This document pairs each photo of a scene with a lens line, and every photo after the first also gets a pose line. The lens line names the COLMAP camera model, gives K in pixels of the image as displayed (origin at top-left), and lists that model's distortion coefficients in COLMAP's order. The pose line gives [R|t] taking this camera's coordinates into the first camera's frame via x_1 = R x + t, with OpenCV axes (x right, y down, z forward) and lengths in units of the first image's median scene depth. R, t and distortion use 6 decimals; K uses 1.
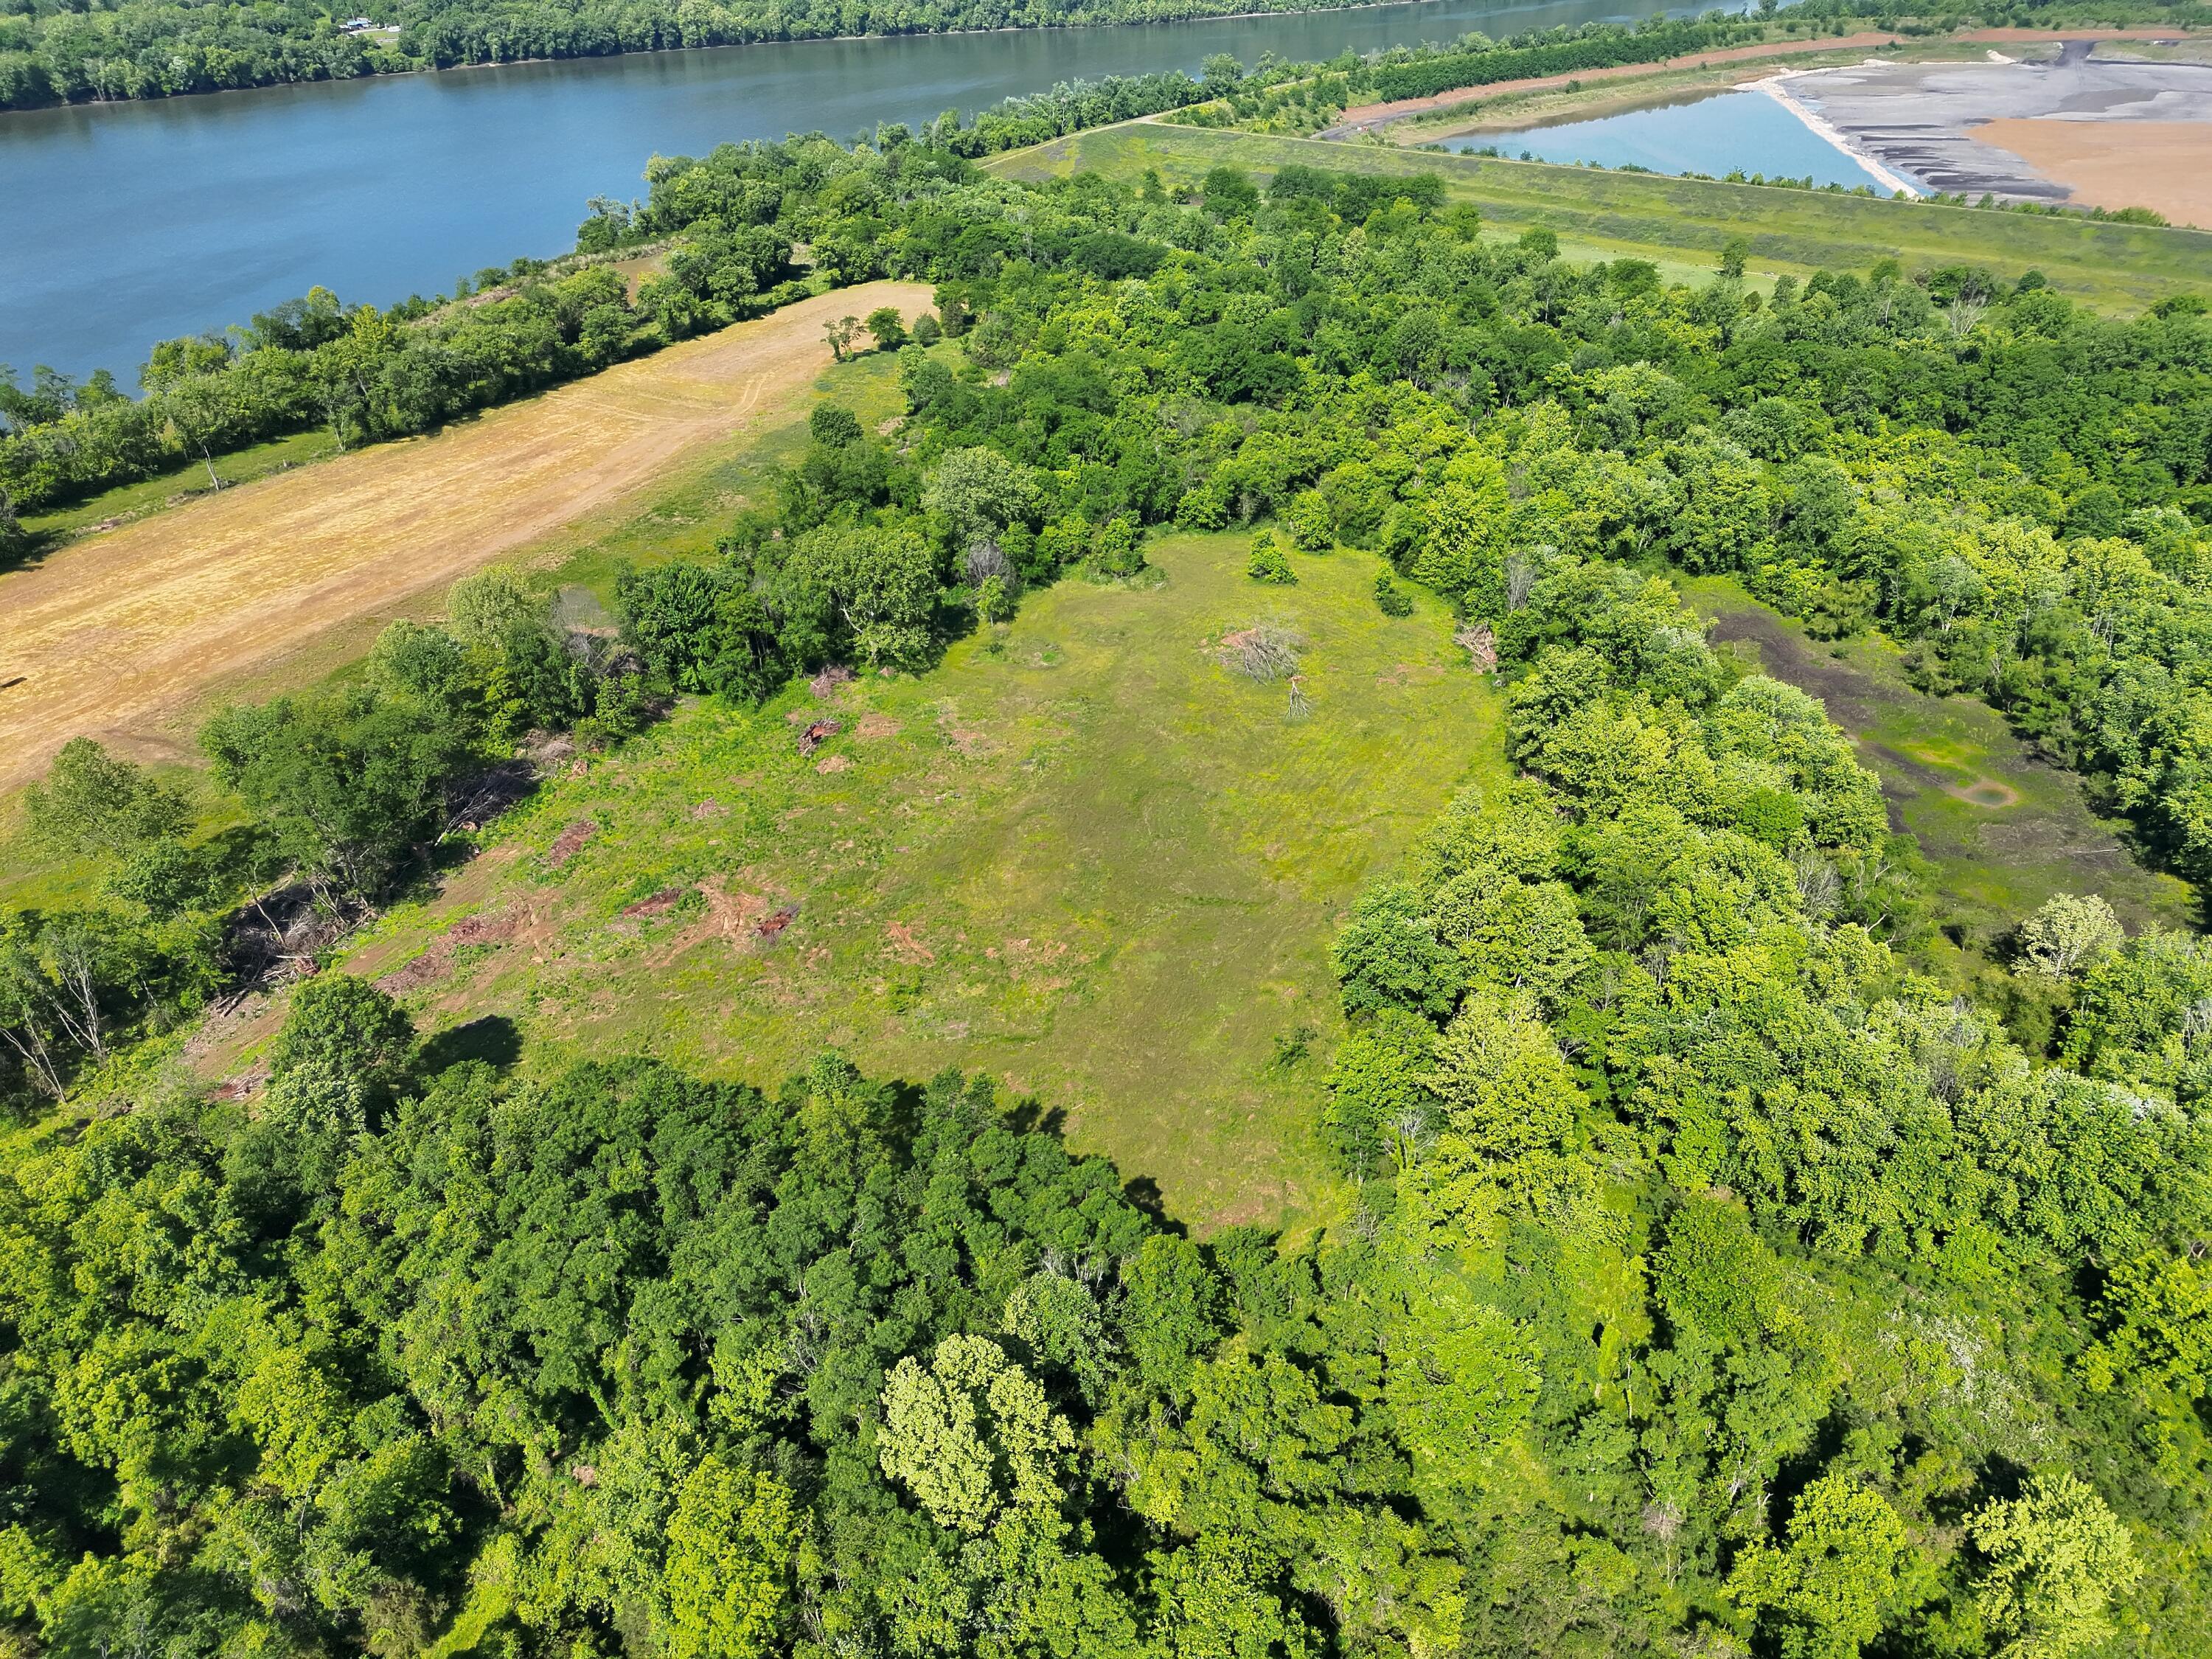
lens RADIAL K [[1553.0, 0, 1106.0], [0, 1553.0, 829.5], [0, 0, 1]] dist [0.061786, -0.050551]
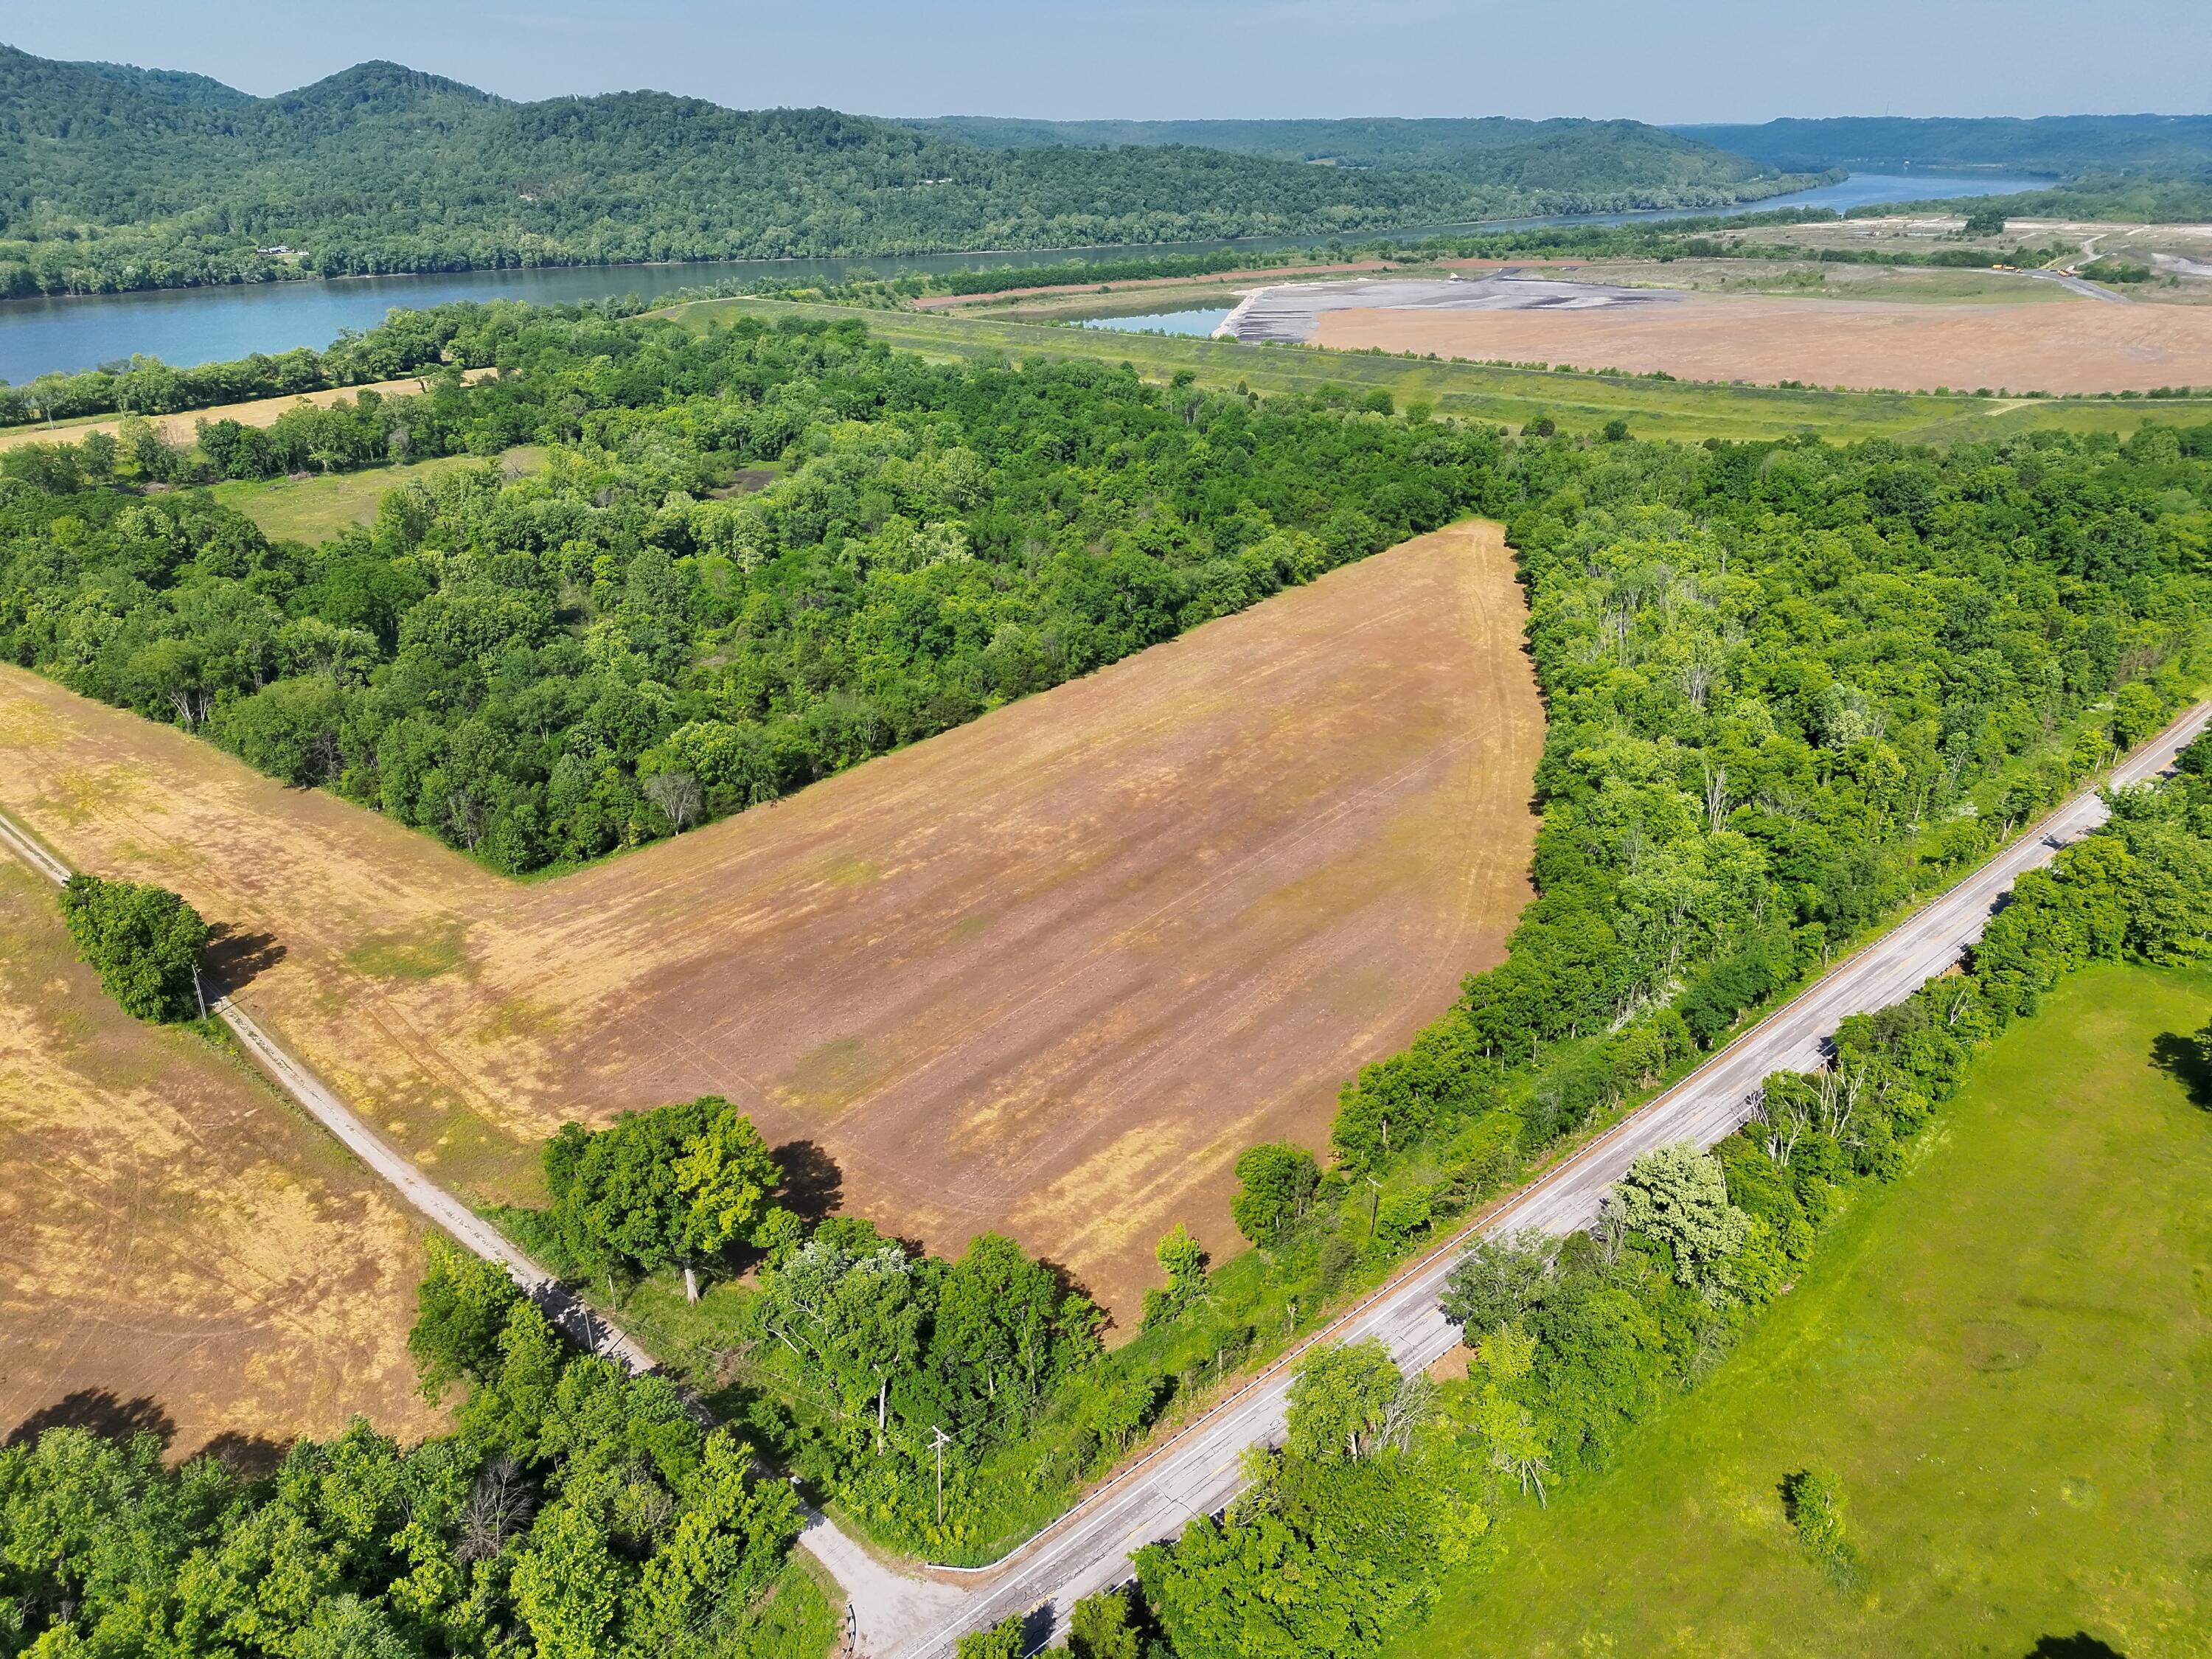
lens RADIAL K [[1543.7, 0, 1107.2], [0, 1543.7, 834.4], [0, 0, 1]] dist [0.077238, -0.072619]
pose [[0.999973, -0.001404, 0.007276, 0.264537], [0.002368, 0.990941, -0.134276, 0.197514], [-0.007022, 0.134289, 0.990917, -0.319963]]
